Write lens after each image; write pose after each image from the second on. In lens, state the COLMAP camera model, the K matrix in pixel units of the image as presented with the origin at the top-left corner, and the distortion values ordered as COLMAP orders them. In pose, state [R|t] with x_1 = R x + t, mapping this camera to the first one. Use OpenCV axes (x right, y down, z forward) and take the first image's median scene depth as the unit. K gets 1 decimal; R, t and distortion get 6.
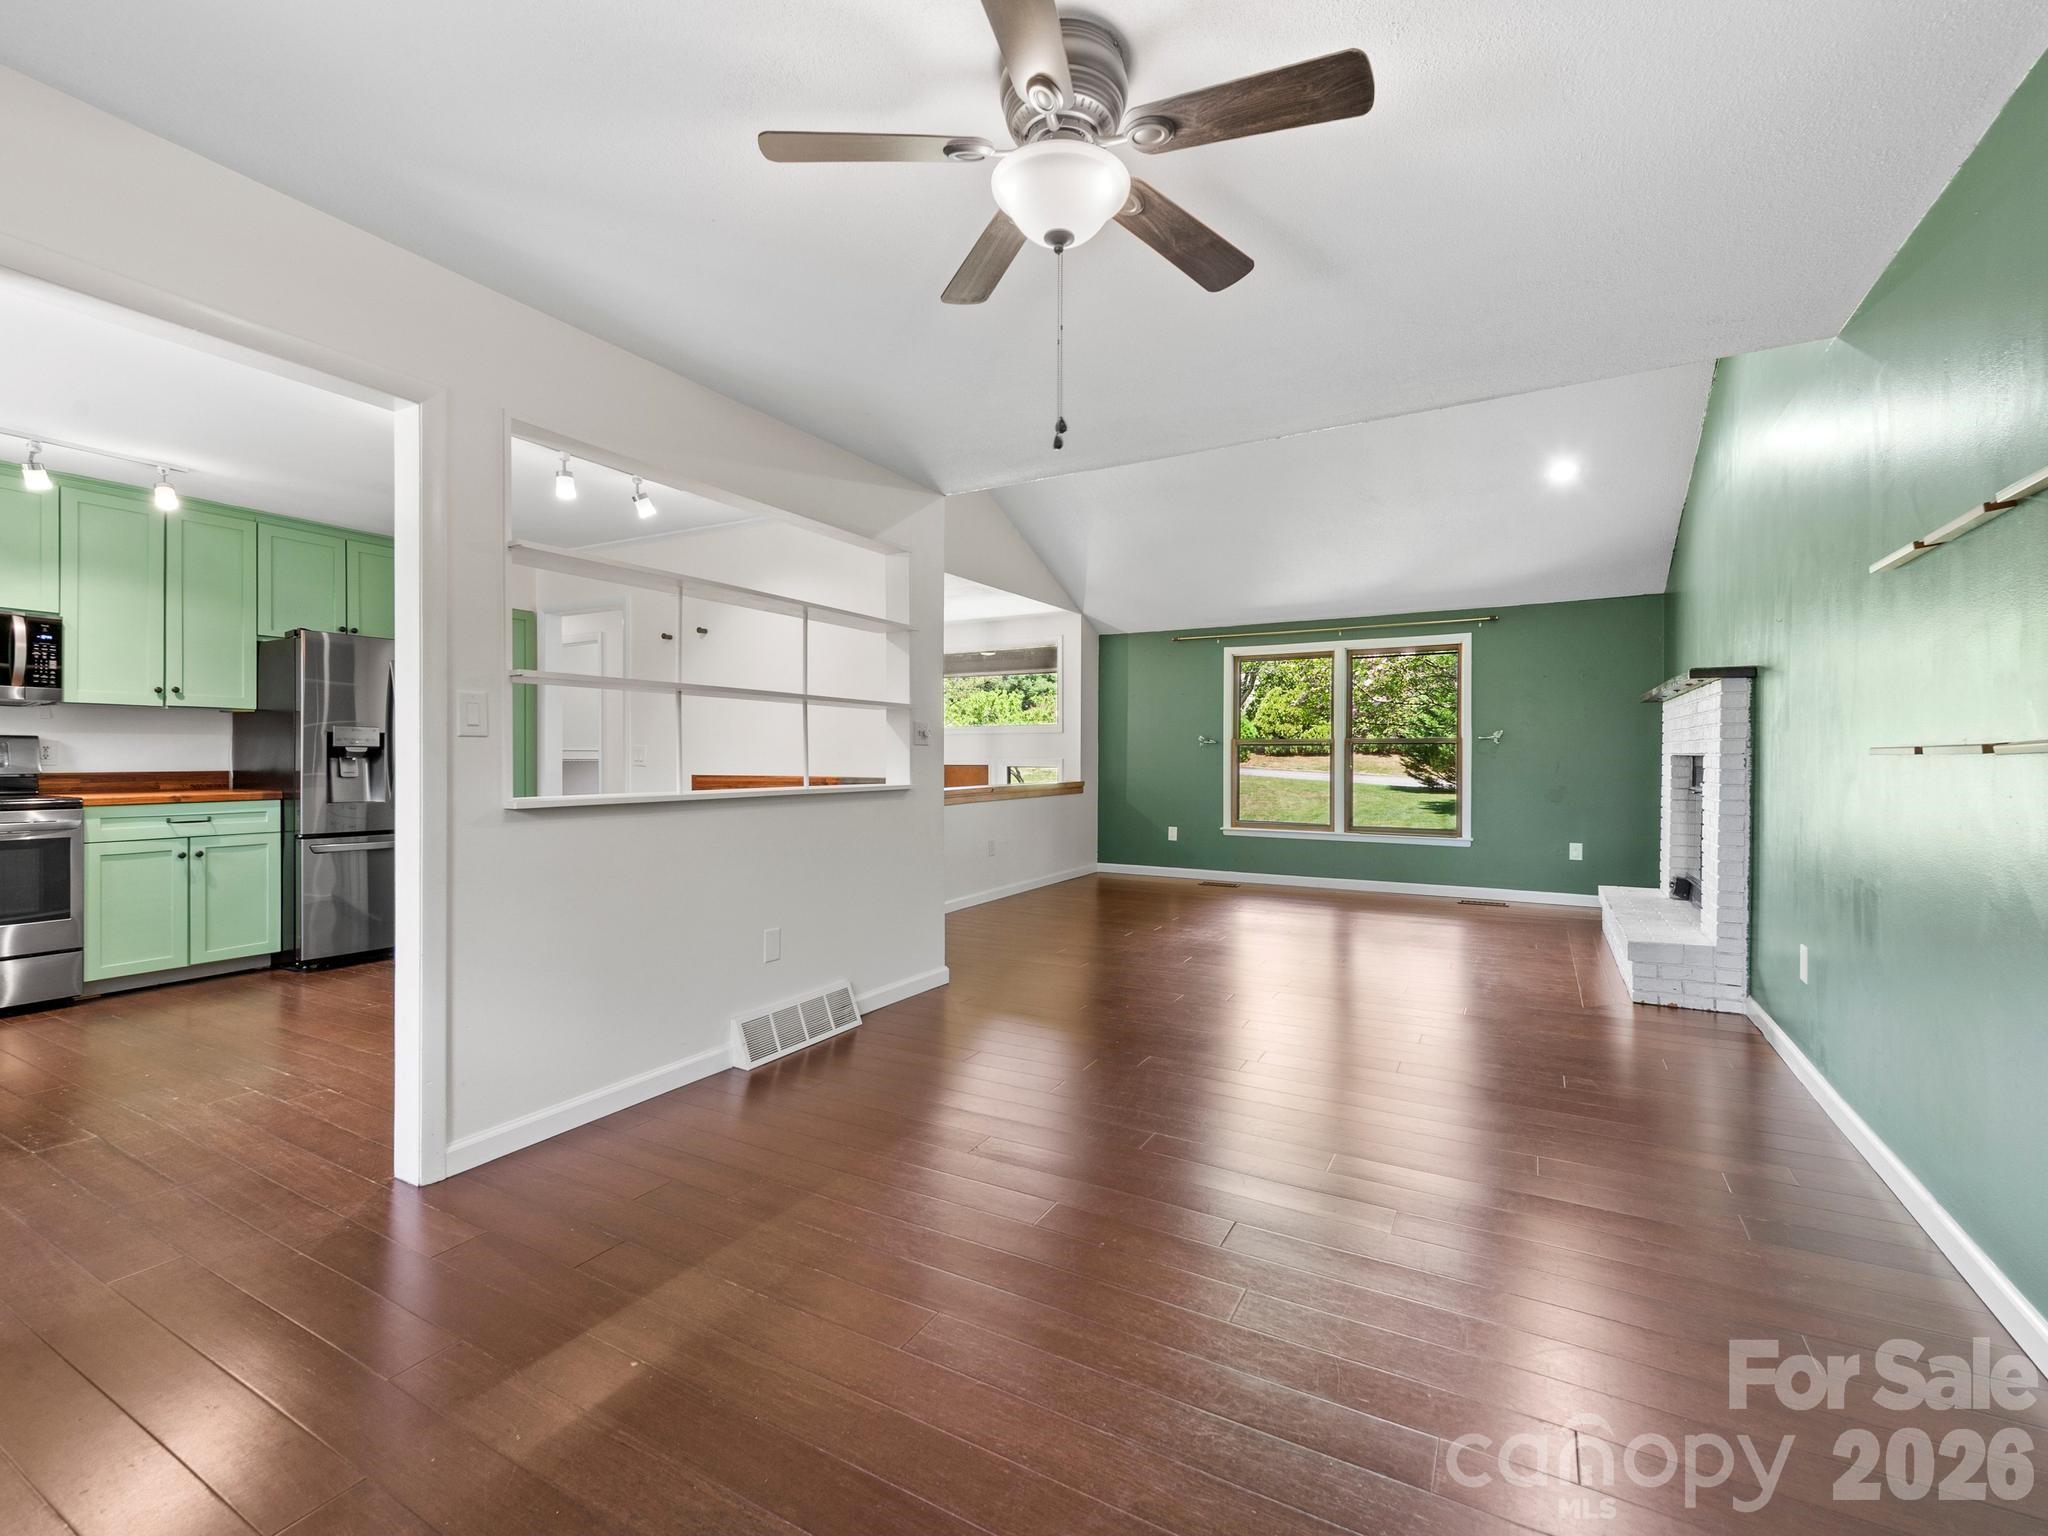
lens RADIAL K [[916.3, 0, 1021.0], [0, 916.3, 756.9], [0, 0, 1]] dist [0.010929, -0.000418]
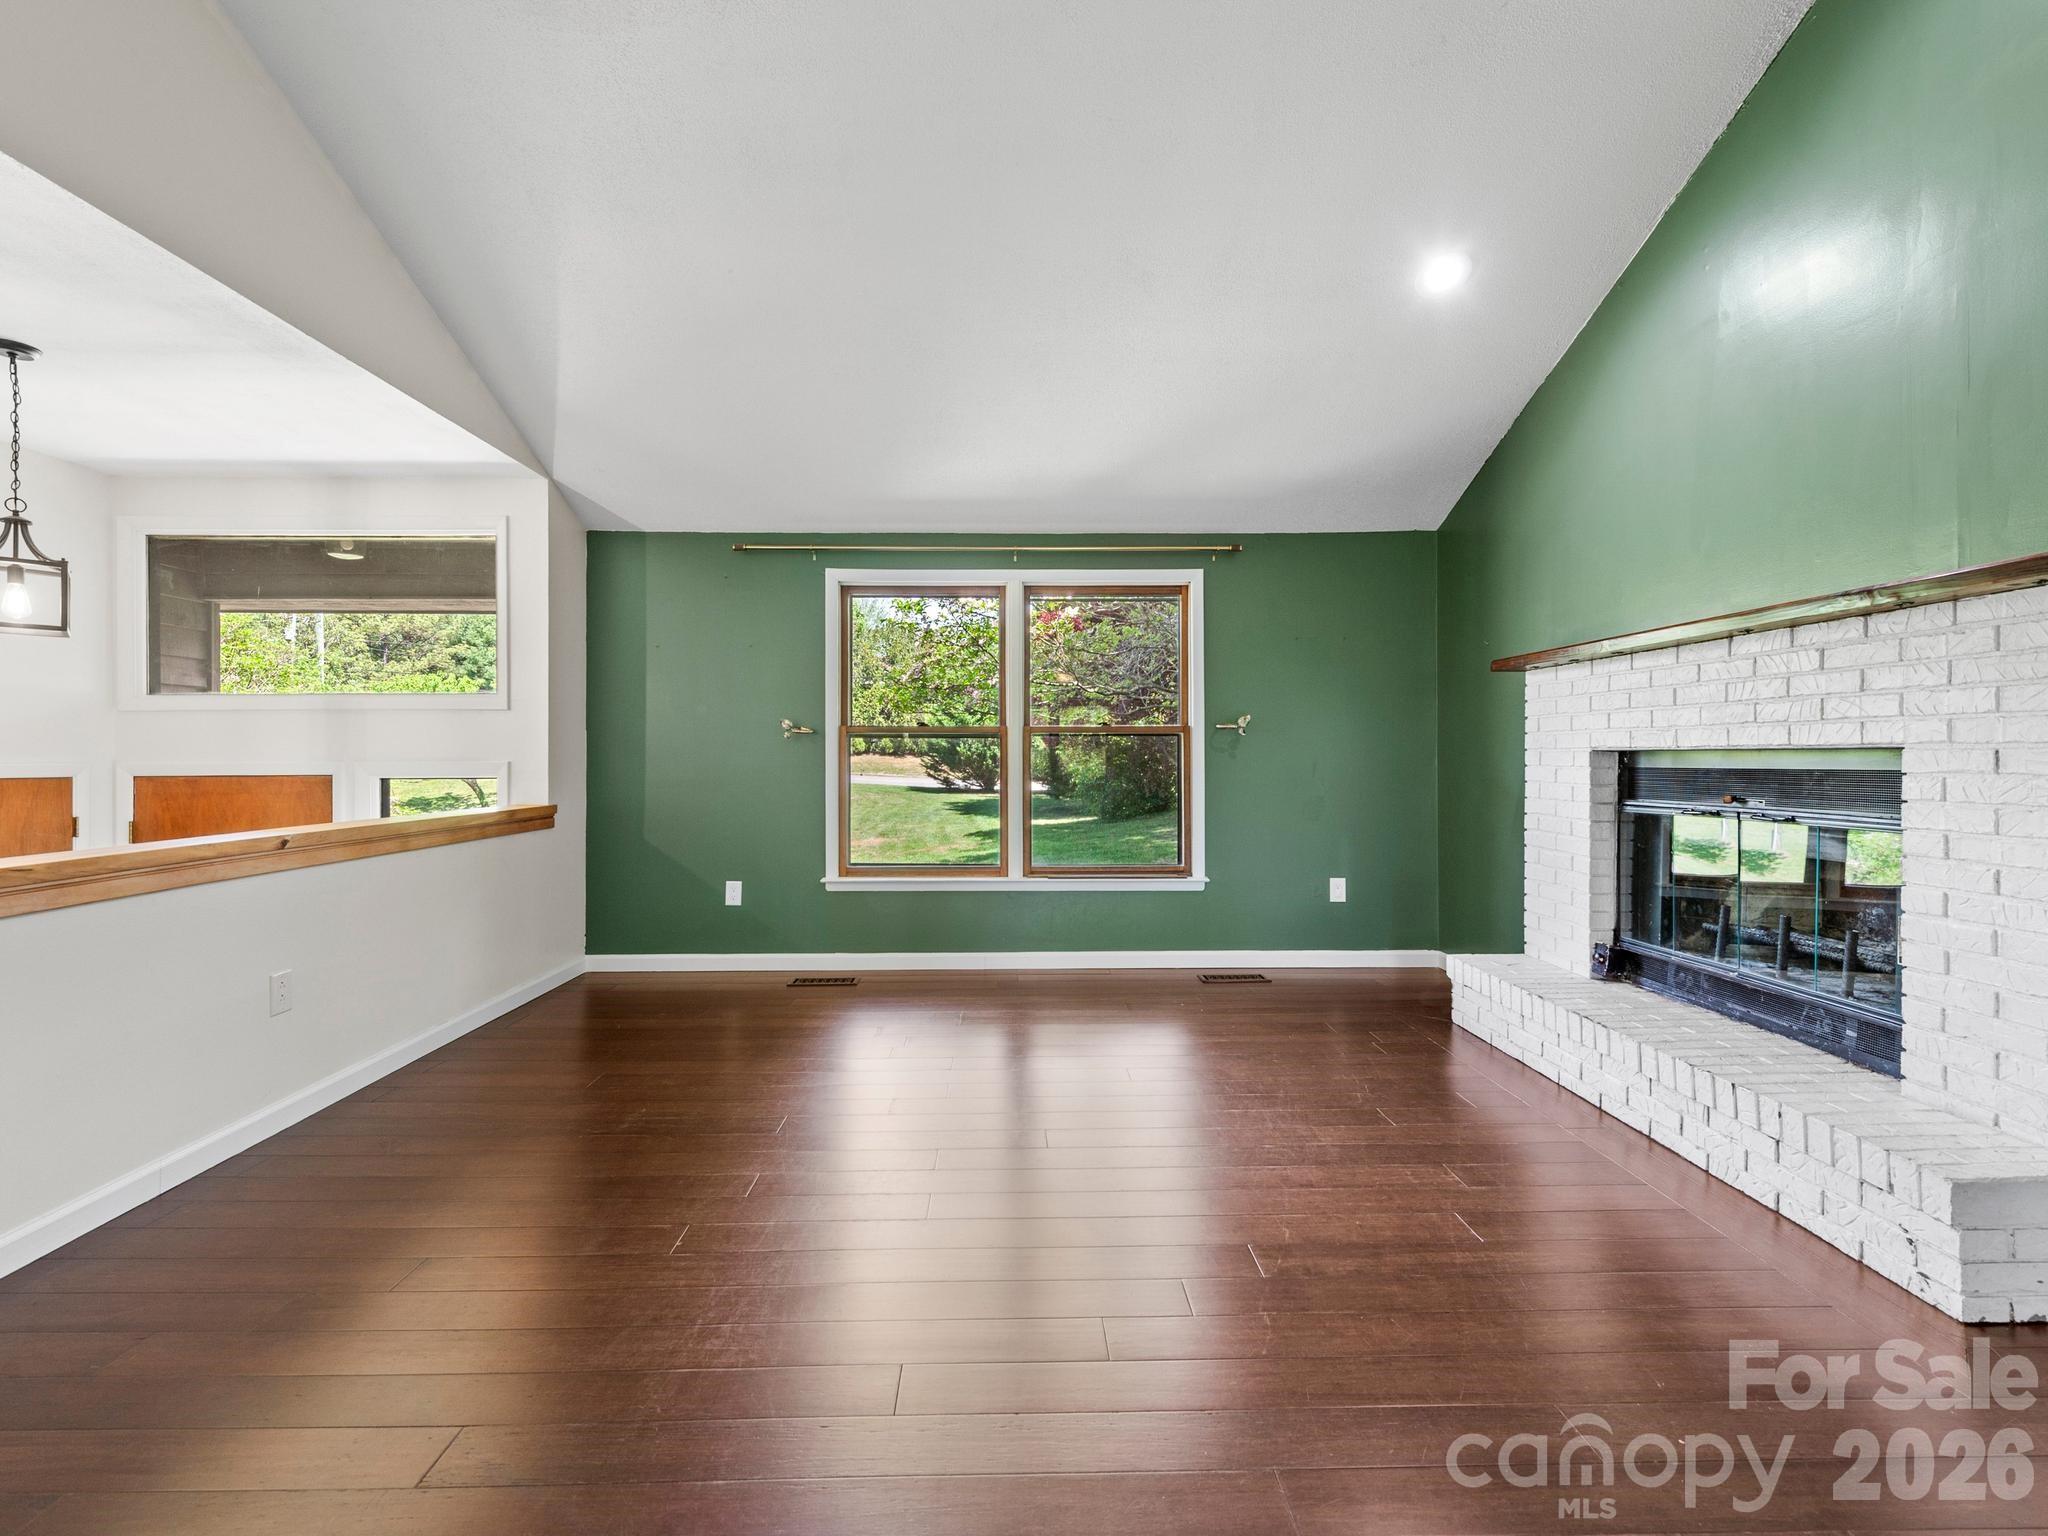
lens RADIAL K [[916.3, 0, 1021.0], [0, 916.3, 756.9], [0, 0, 1]] dist [0.010929, -0.000418]
pose [[0.865099, -0.002751, 0.501594, 0.036724], [0.003560, 0.999993, -0.000655, 0.001018], [-0.501588, 0.002352, 0.865103, 0.433207]]
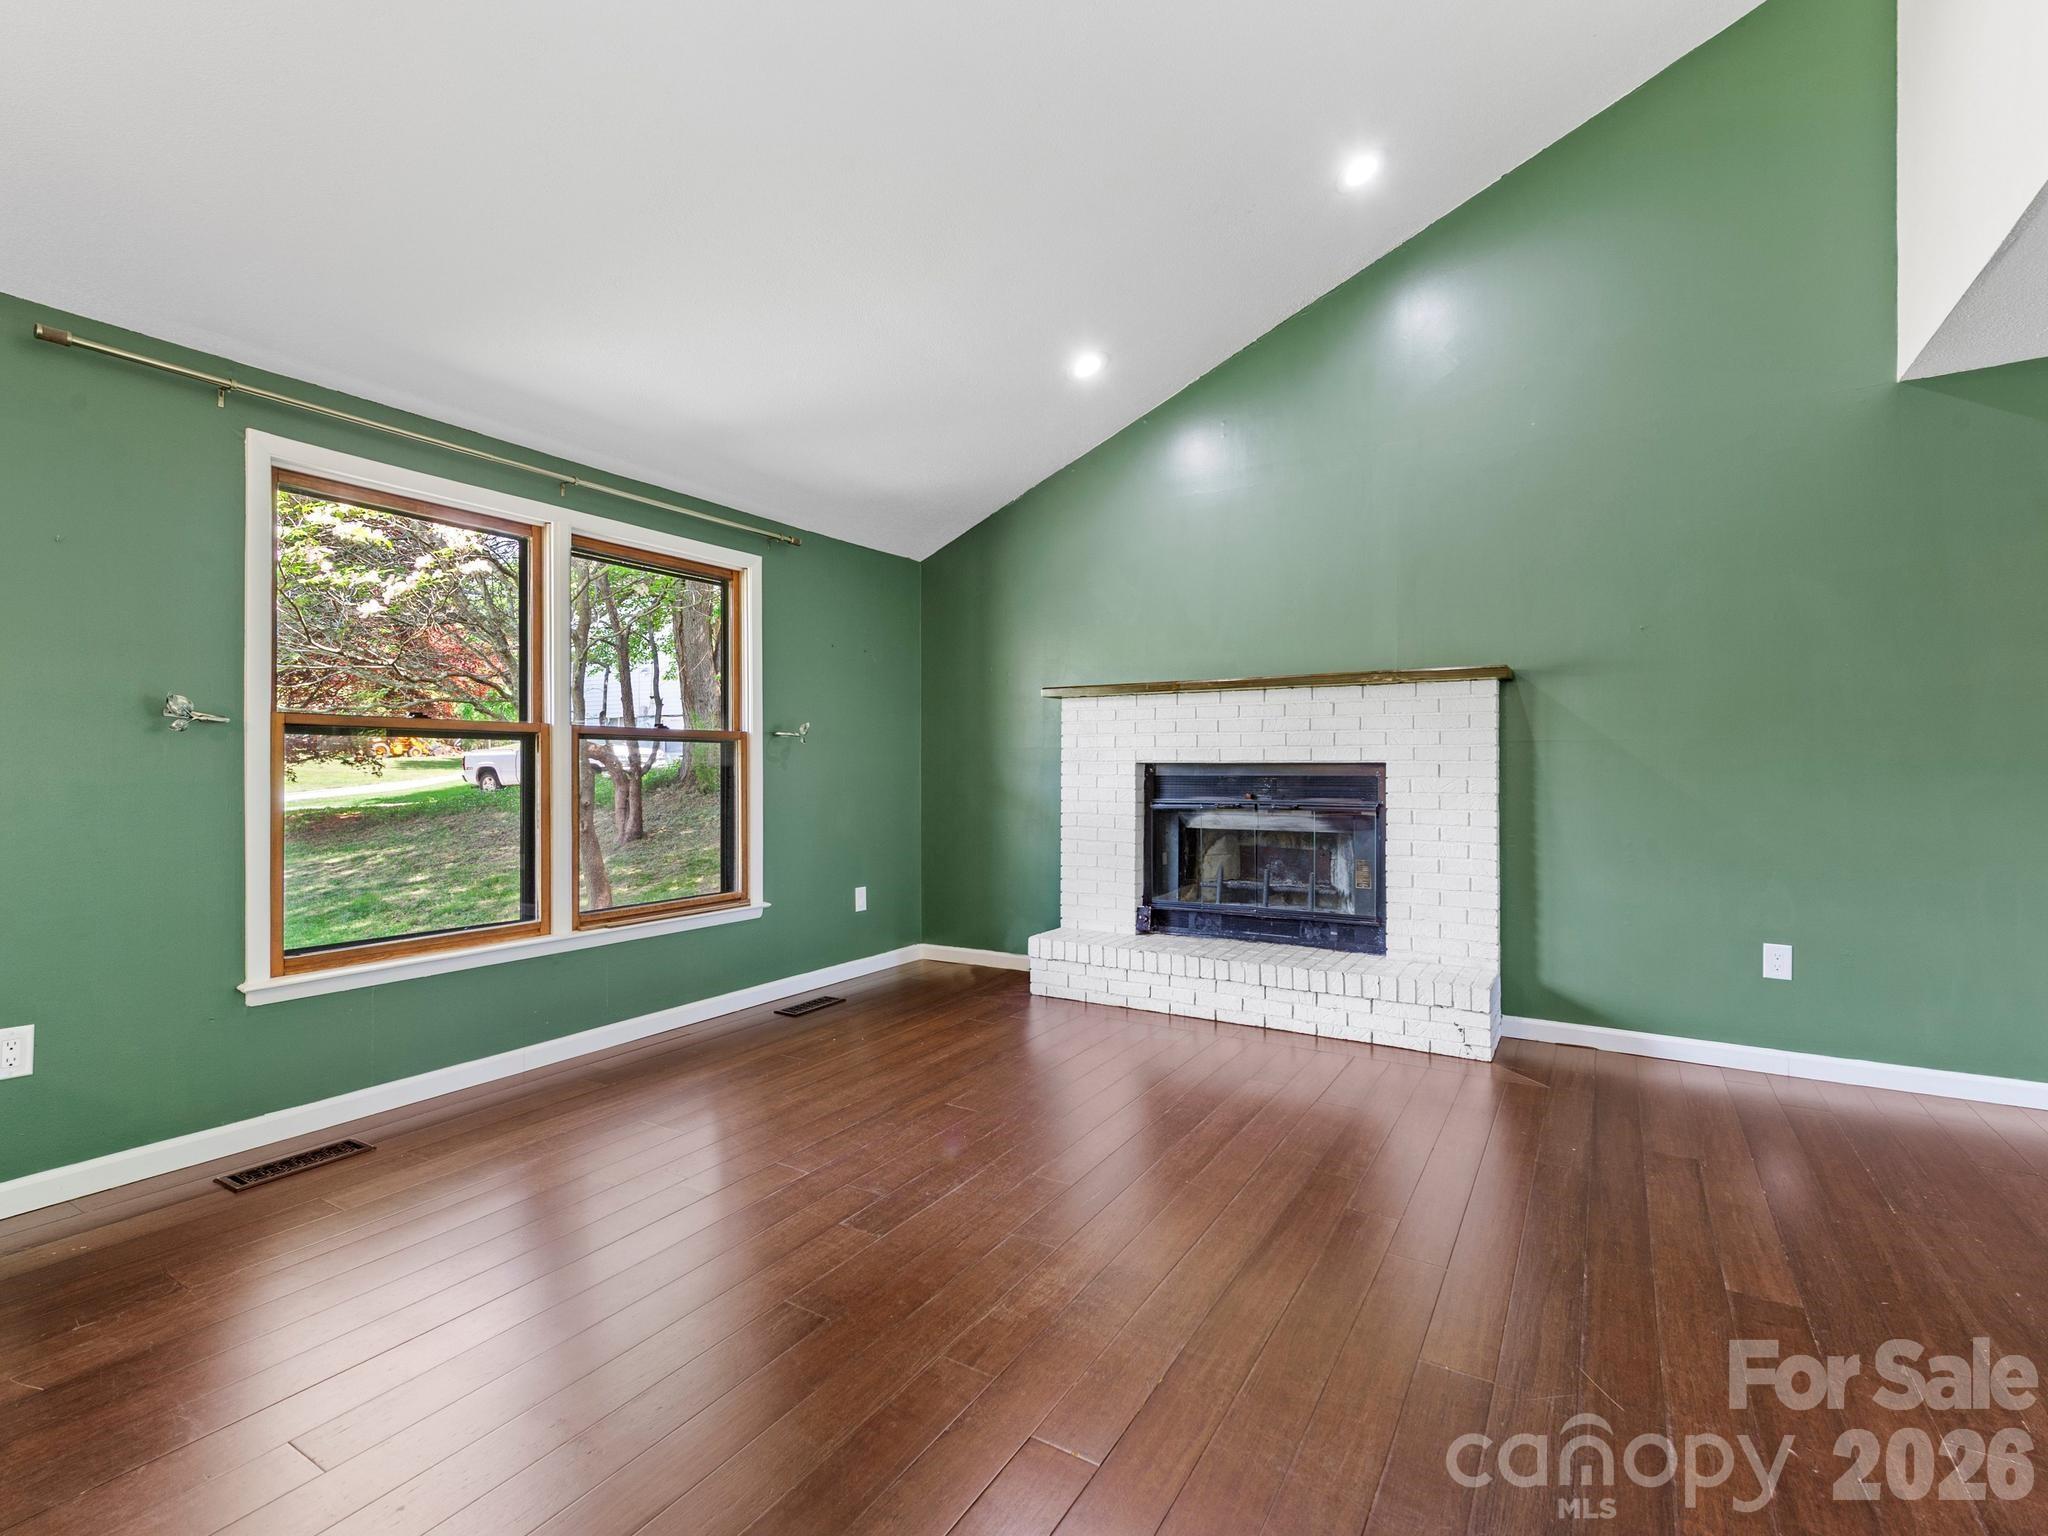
lens RADIAL K [[943.1, 0, 1024.0], [0, 943.1, 768.0], [0, 0, 1]] dist [-0.000377, -0.000363]
pose [[0.041856, -0.002299, 0.999121, -0.099902], [0.001858, 0.999996, 0.002223, 0.000528], [-0.999122, 0.001763, 0.041860, 0.708806]]
